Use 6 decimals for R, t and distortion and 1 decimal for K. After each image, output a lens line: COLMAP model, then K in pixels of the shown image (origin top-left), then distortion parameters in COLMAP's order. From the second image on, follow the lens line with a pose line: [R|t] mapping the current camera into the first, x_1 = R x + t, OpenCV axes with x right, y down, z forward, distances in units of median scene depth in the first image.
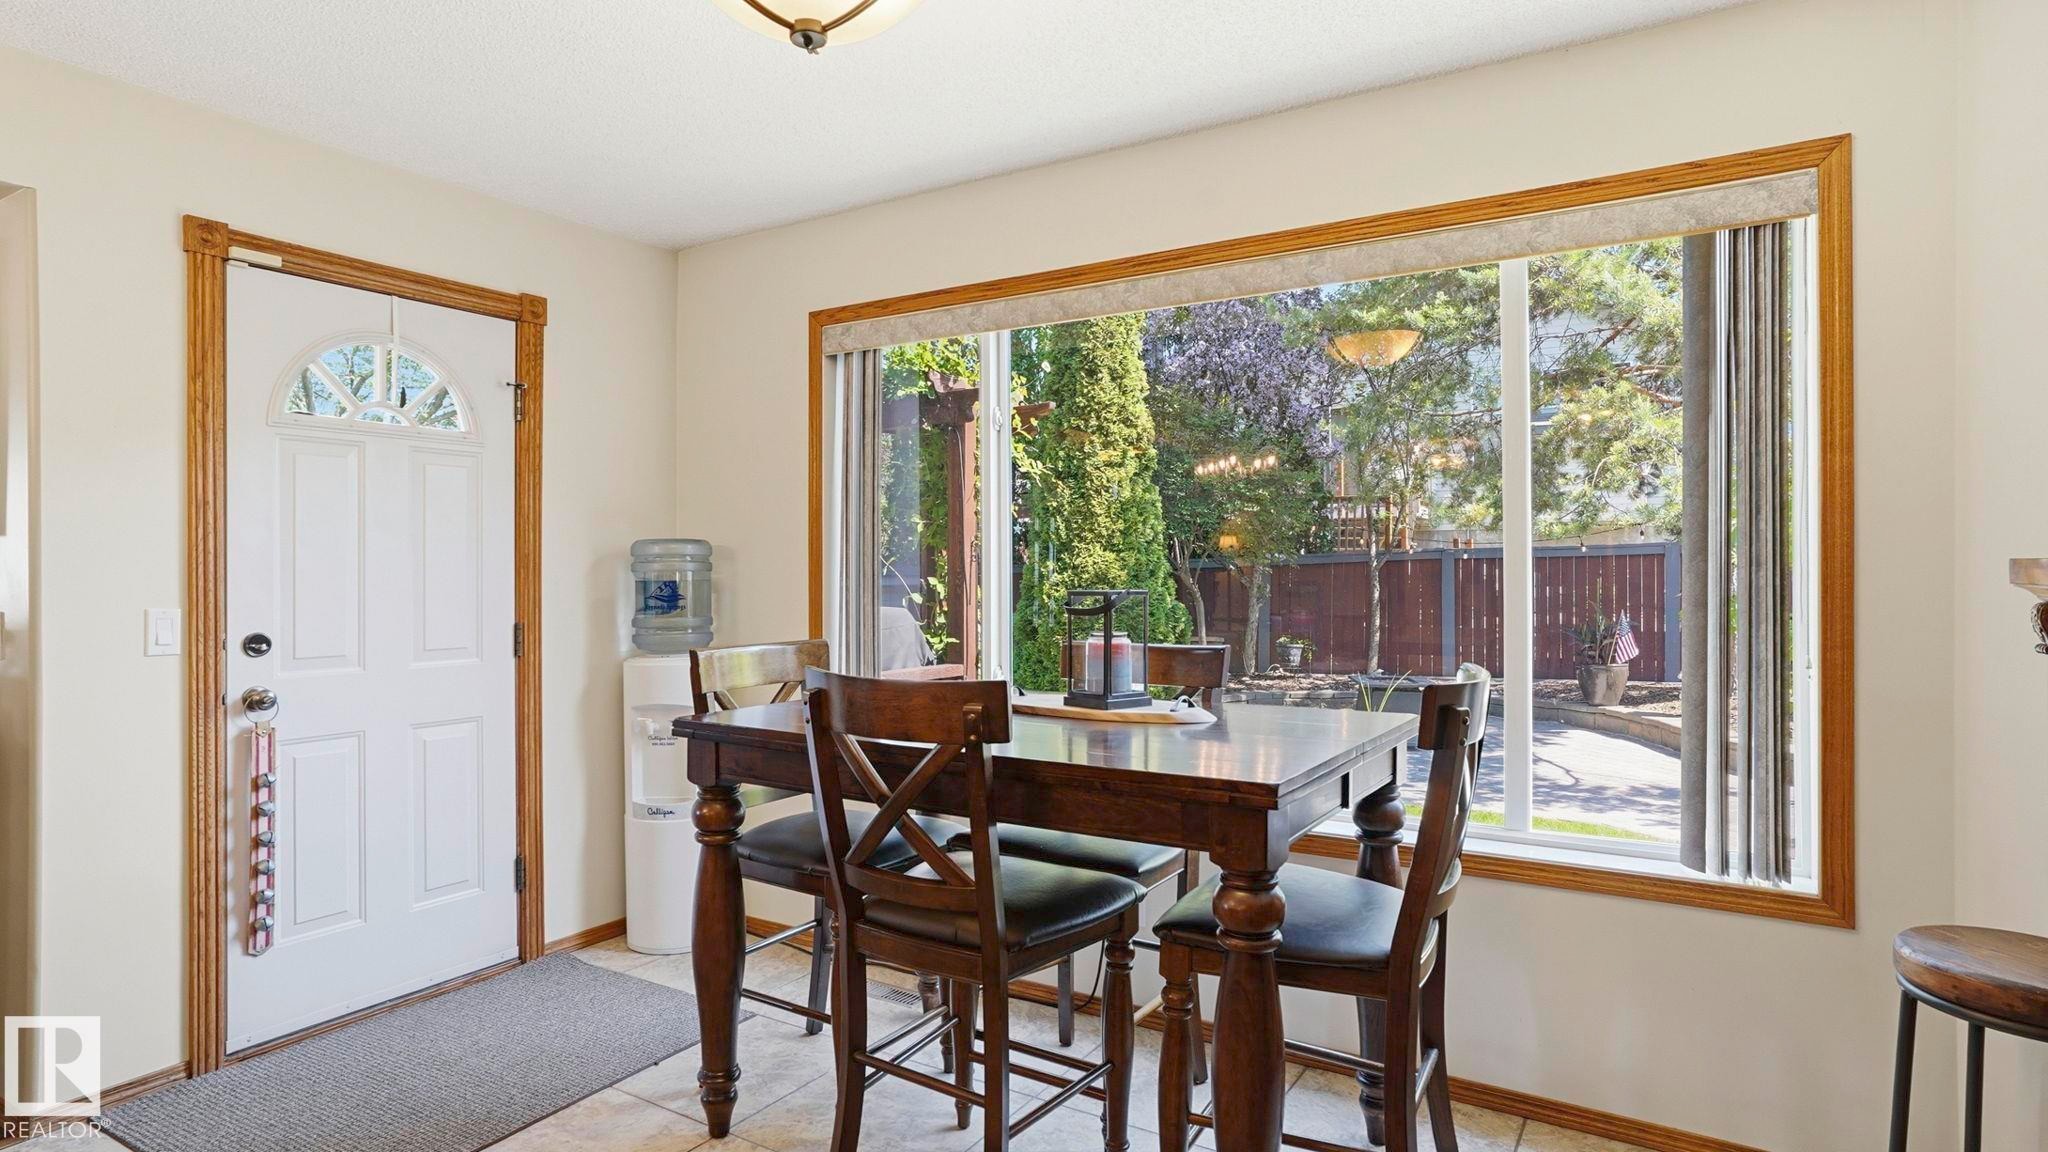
lens RADIAL K [[1035.8, 0, 1030.7], [0, 1035.8, 567.0], [0, 0, 1]] dist [-0.038590, 0.033266]
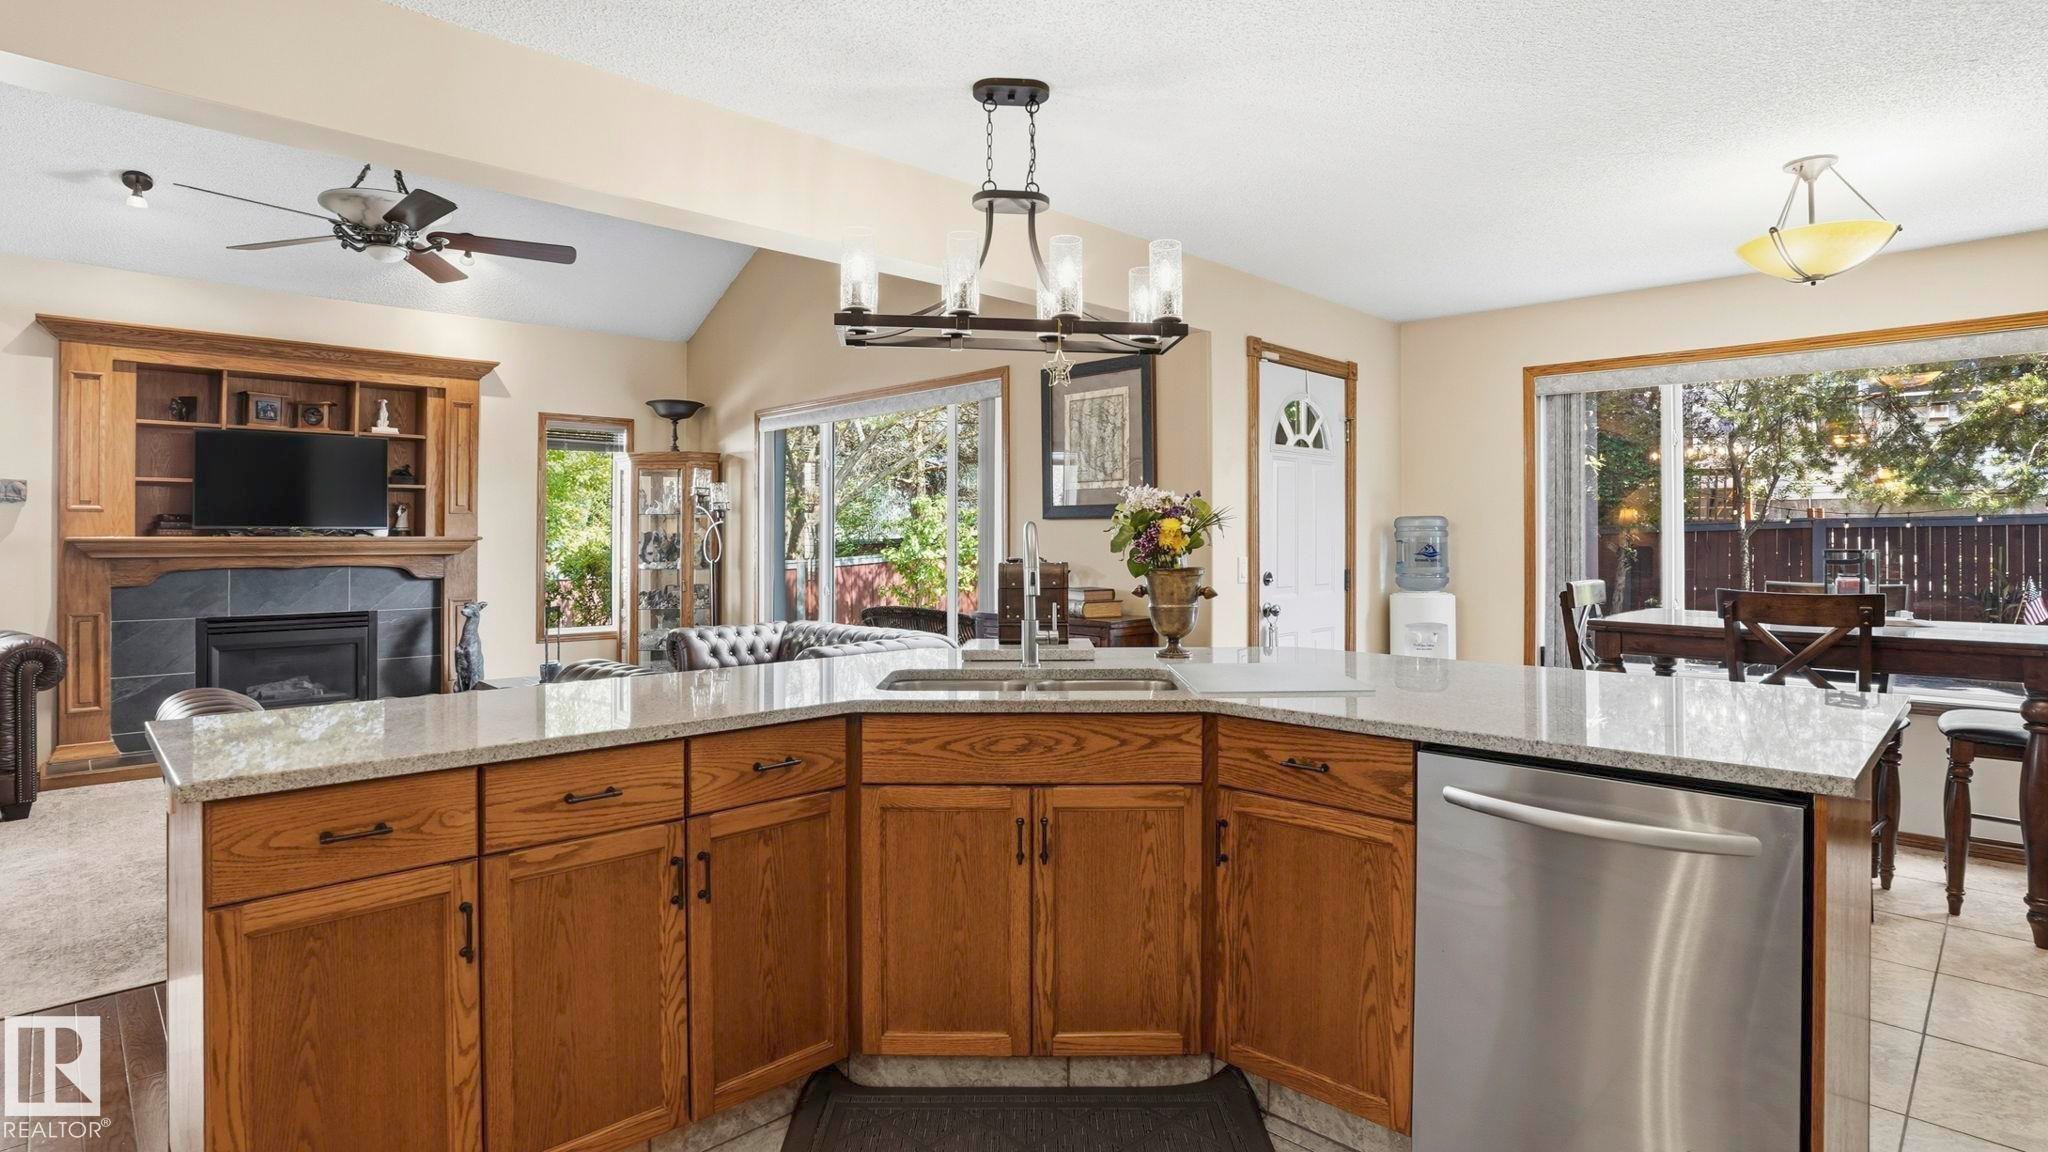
lens RADIAL K [[1035.8, 0, 1030.7], [0, 1035.8, 567.0], [0, 0, 1]] dist [-0.038590, 0.033266]
pose [[0.982794, 0.012305, -0.184293, -0.680878], [-0.005491, 0.999284, 0.037439, -0.006839], [0.184622, -0.035783, 0.982158, -0.660199]]
